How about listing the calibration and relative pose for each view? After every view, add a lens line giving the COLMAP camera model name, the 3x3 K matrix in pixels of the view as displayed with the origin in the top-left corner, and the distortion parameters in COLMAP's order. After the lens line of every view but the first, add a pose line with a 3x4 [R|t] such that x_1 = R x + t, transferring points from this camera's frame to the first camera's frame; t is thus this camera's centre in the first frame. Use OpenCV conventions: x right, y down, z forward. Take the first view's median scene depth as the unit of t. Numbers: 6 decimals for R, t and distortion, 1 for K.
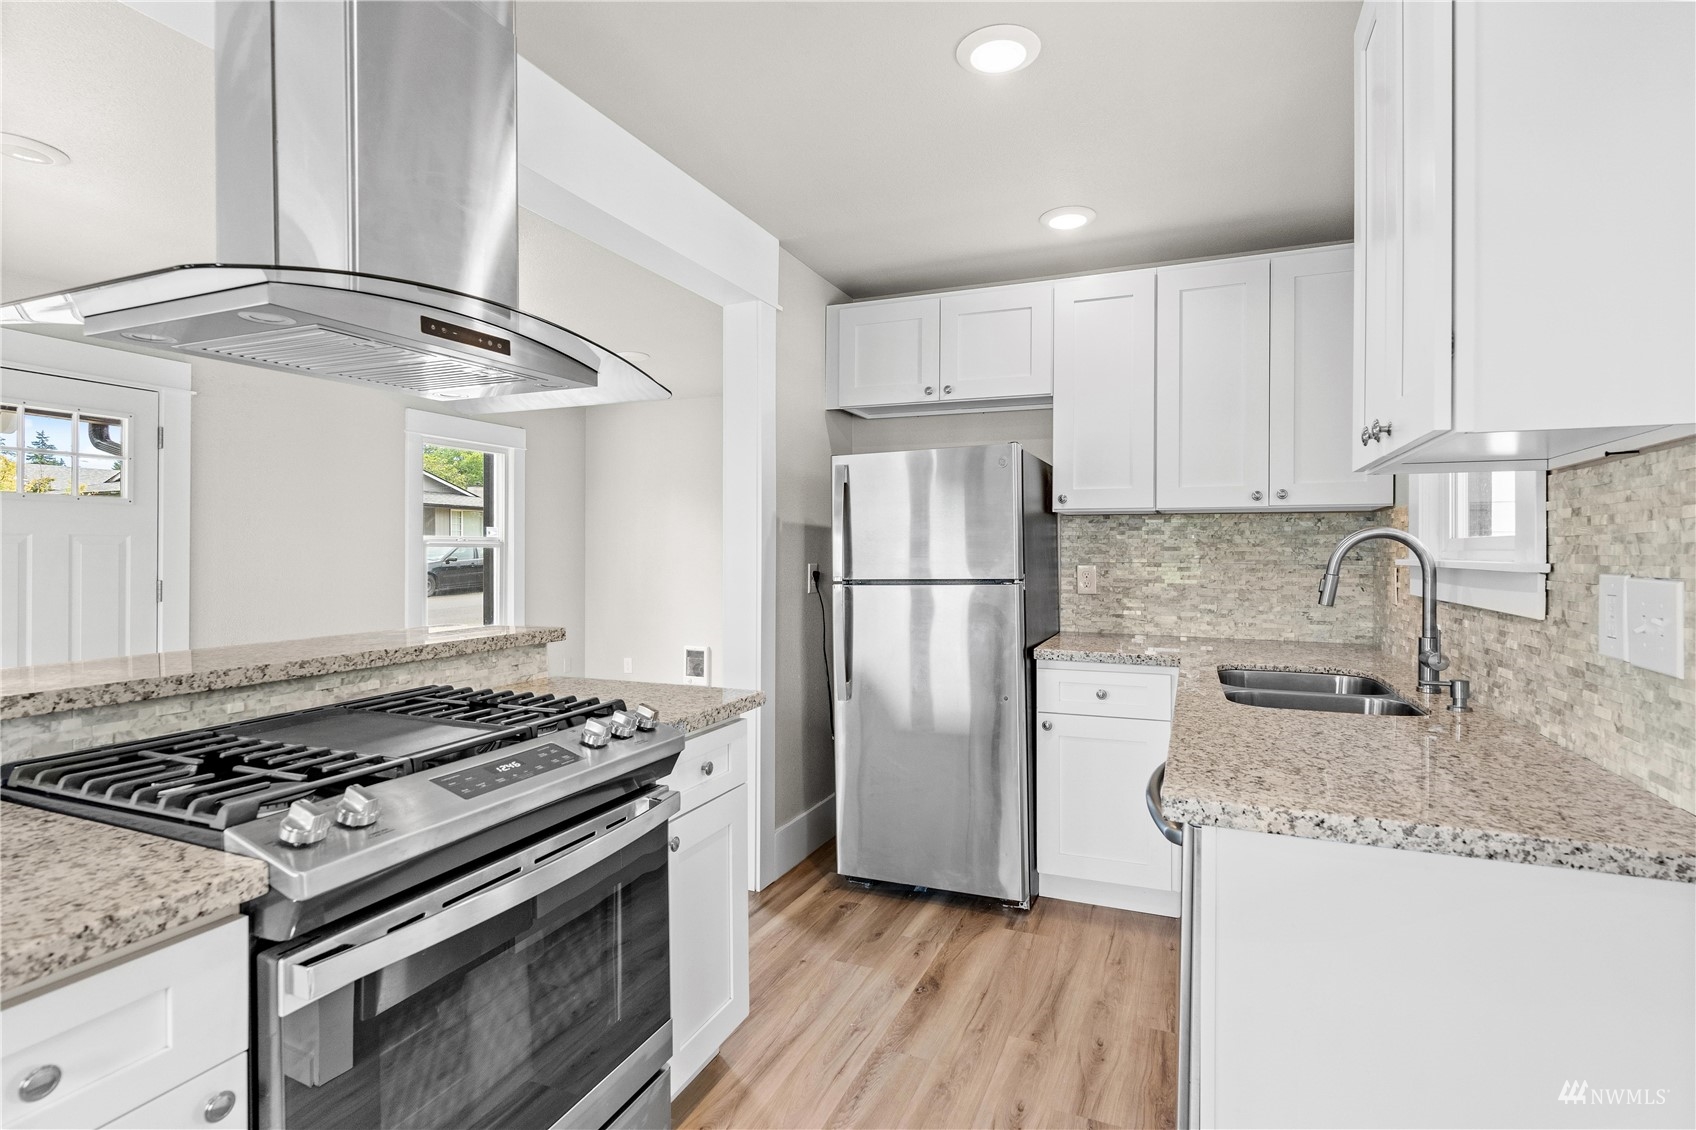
lens RADIAL K [[823.3, 0, 847.3], [0, 823.3, 555.8], [0, 0, 1]] dist [-0.002662, 0.000660]
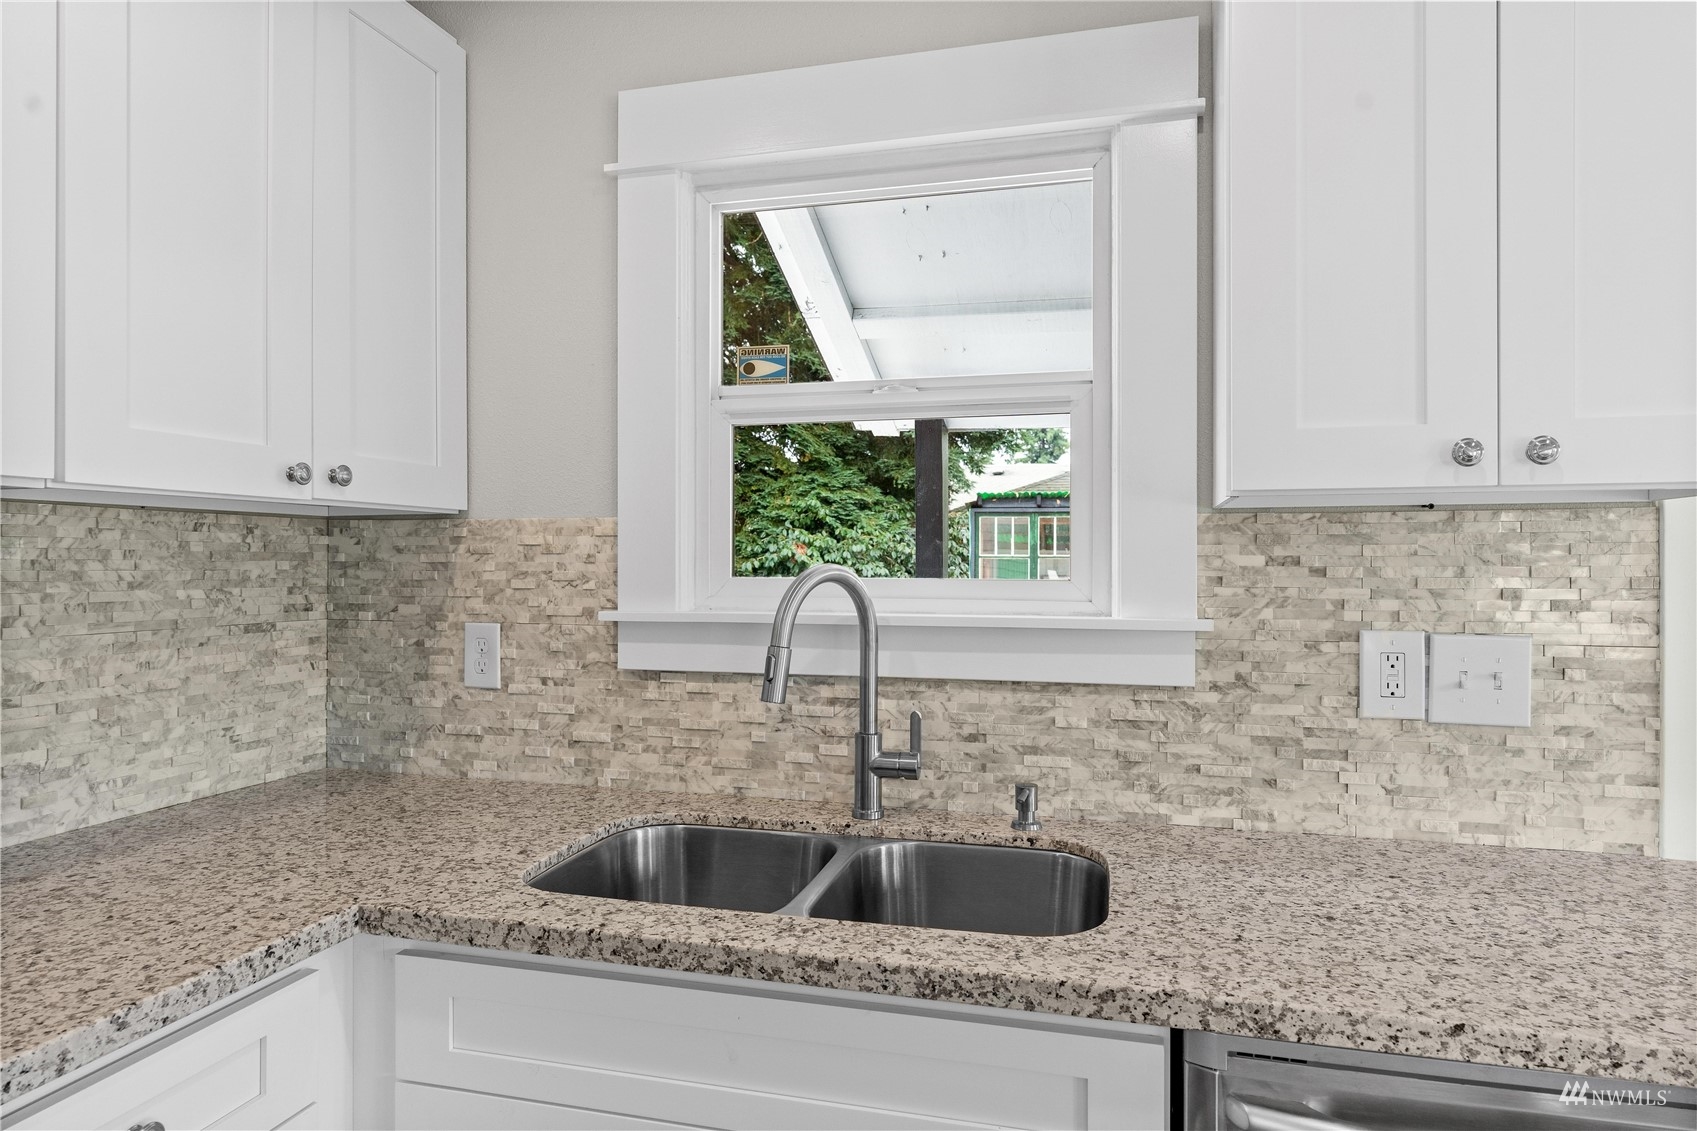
lens RADIAL K [[1039.9, 0, 848.5], [0, 1039.9, 565.5], [0, 0, 1]] dist [0.025280, 0.000224]
pose [[-0.140879, -0.007881, 0.989995, -0.095929], [0.003292, 0.999959, 0.008429, -0.033403], [-0.990021, 0.004447, -0.140847, 0.918370]]
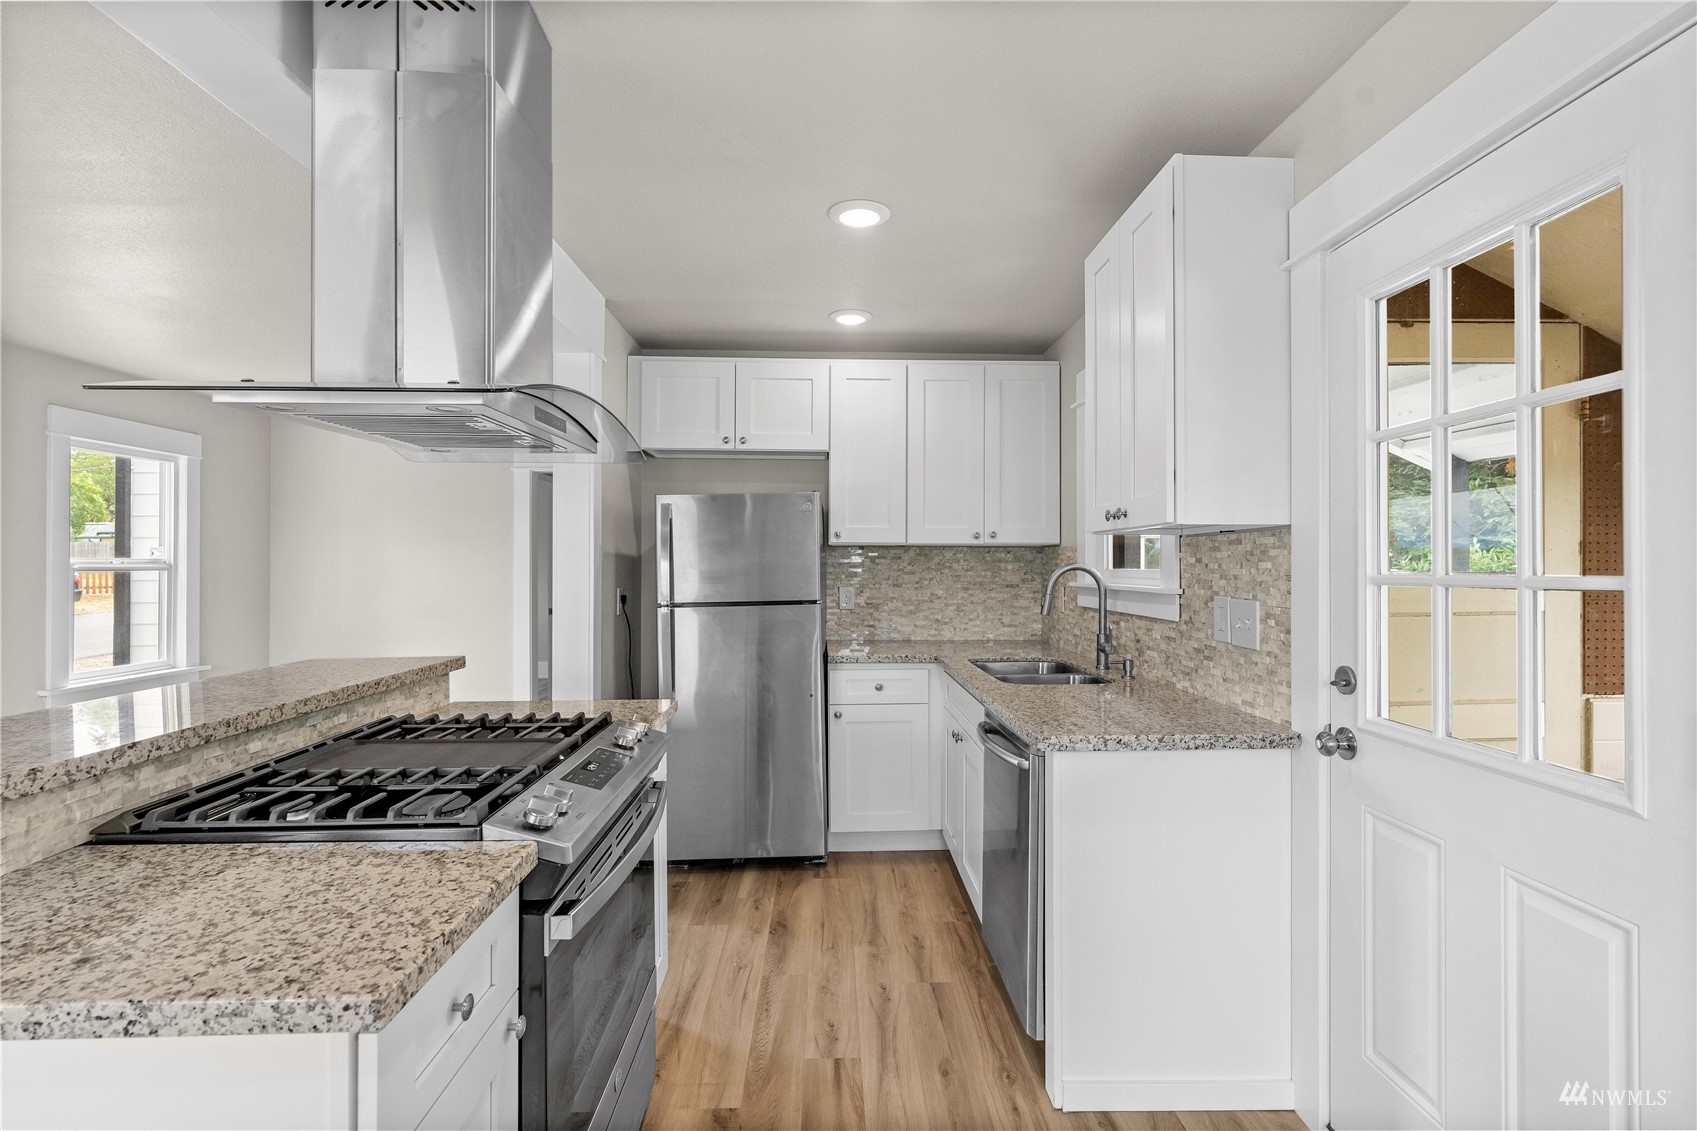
lens RADIAL K [[795.1, 0, 848.5], [0, 795.1, 565.5], [0, 0, 1]] dist [-0.002295, 0.000186]
pose [[0.907797, -0.003516, 0.419395, -0.295752], [0.005157, 0.999983, -0.002780, -0.023395], [-0.419378, 0.004686, 0.907800, -0.138258]]
